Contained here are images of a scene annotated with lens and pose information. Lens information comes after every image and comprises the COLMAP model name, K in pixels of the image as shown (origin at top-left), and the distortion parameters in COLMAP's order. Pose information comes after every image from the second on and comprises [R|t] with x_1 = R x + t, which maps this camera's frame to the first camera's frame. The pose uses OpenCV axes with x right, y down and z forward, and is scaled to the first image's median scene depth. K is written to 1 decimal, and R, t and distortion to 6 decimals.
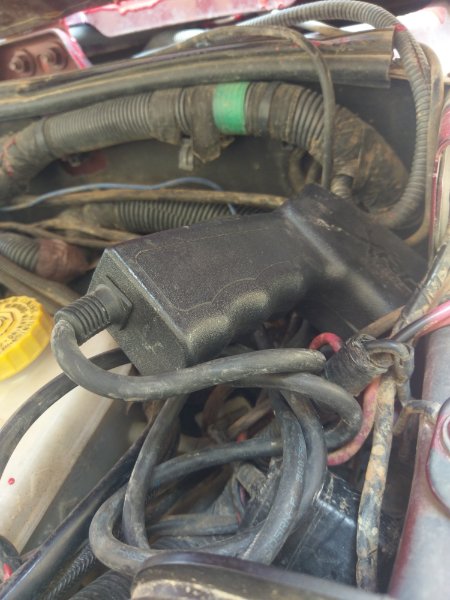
lens RADIAL K [[537.4, 0, 225.0], [0, 537.4, 300.0], [0, 0, 1]] dist [-0.058053, -0.008856]
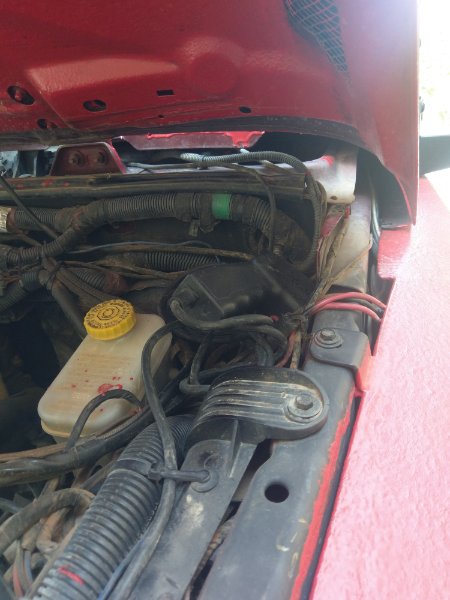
lens RADIAL K [[537.4, 0, 225.0], [0, 537.4, 300.0], [0, 0, 1]] dist [-0.058053, -0.008856]
pose [[0.990701, 0.027673, 0.133210, -0.229925], [-0.016374, 0.996231, -0.085185, 0.140143], [-0.135065, 0.082211, 0.987420, -0.891774]]
